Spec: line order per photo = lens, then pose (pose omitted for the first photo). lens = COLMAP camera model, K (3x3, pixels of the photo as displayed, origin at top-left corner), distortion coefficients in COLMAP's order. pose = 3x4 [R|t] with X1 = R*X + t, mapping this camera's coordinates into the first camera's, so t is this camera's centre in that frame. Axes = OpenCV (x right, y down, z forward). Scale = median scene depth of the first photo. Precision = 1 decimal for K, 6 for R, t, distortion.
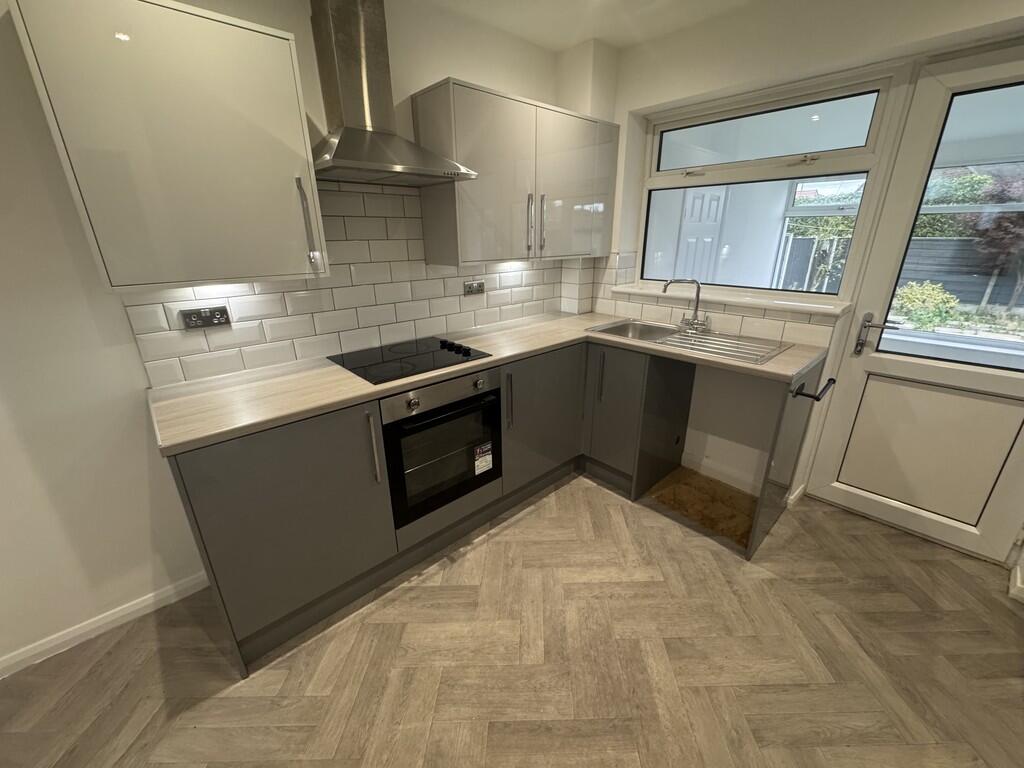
lens RADIAL K [[413.1, 0, 510.0], [0, 413.1, 389.7], [0, 0, 1]] dist [0.004680, 0.000576]
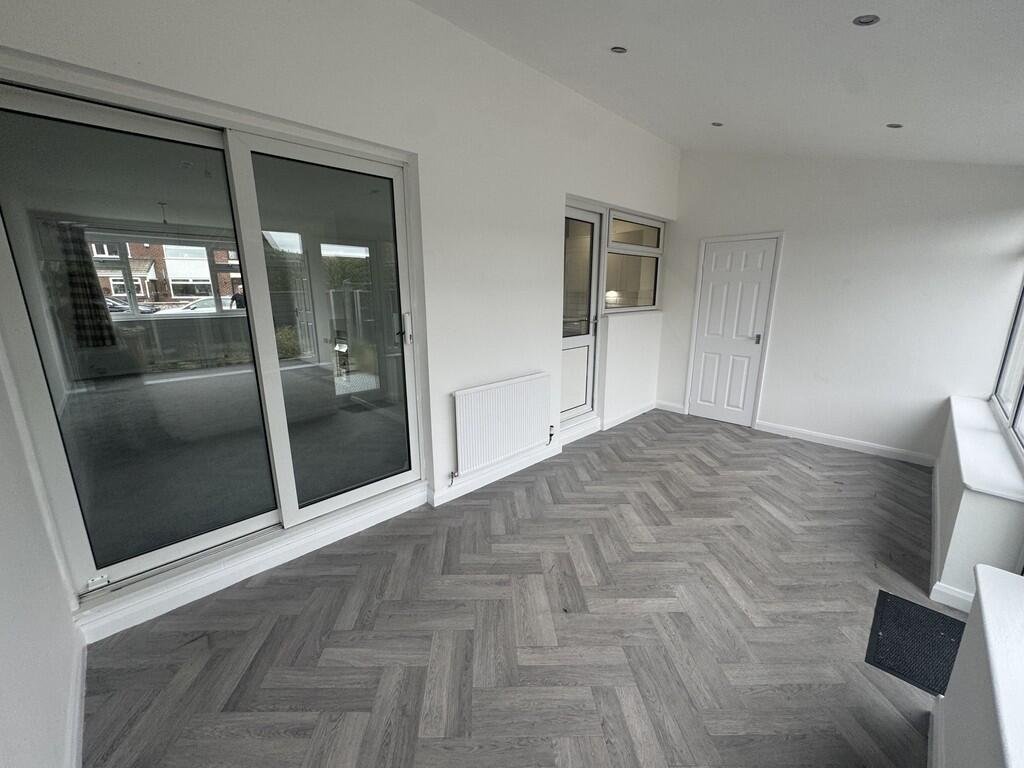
lens RADIAL K [[413.1, 0, 511.2], [0, 413.1, 383.7], [0, 0, 1]] dist [0.004680, 0.000576]
pose [[0.050126, 0.234628, -0.970792, 0.984269], [-0.351339, 0.914028, 0.202767, -0.255075], [0.934906, 0.330913, 0.128251, 0.582310]]
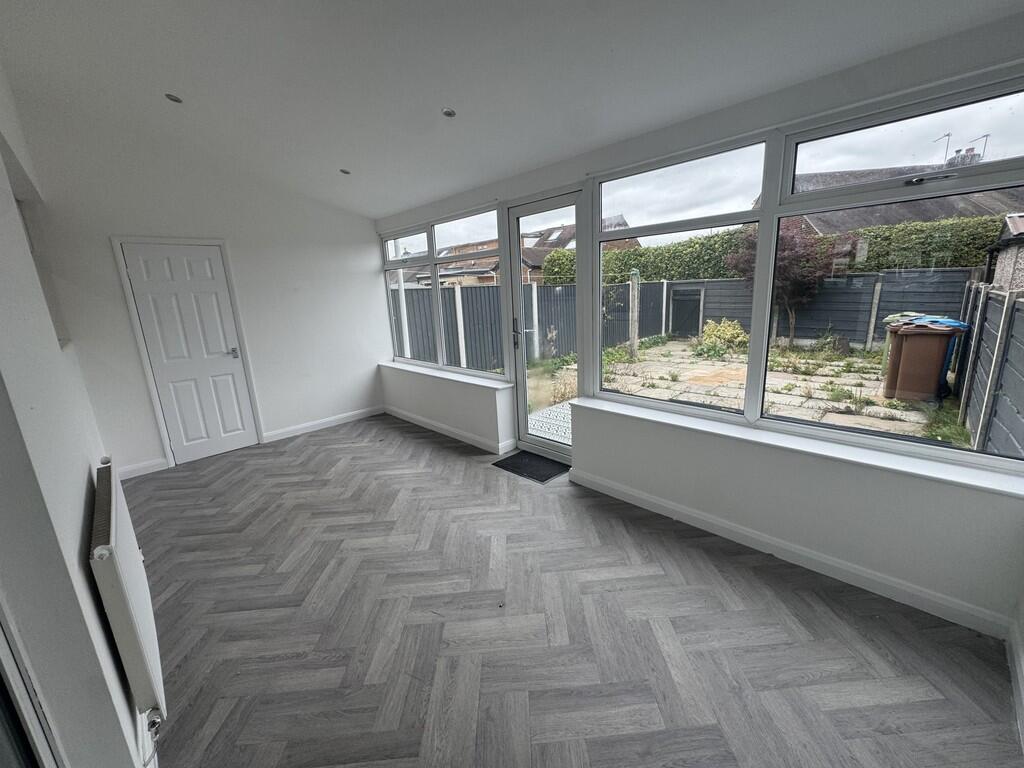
lens RADIAL K [[413.1, 0, 512.3], [0, 413.1, 383.3], [0, 0, 1]] dist [0.004680, 0.000576]
pose [[0.997788, -0.047707, 0.046292, -0.095103], [0.053583, 0.989351, -0.135330, 0.089010], [-0.039343, 0.137511, 0.989719, -0.231936]]
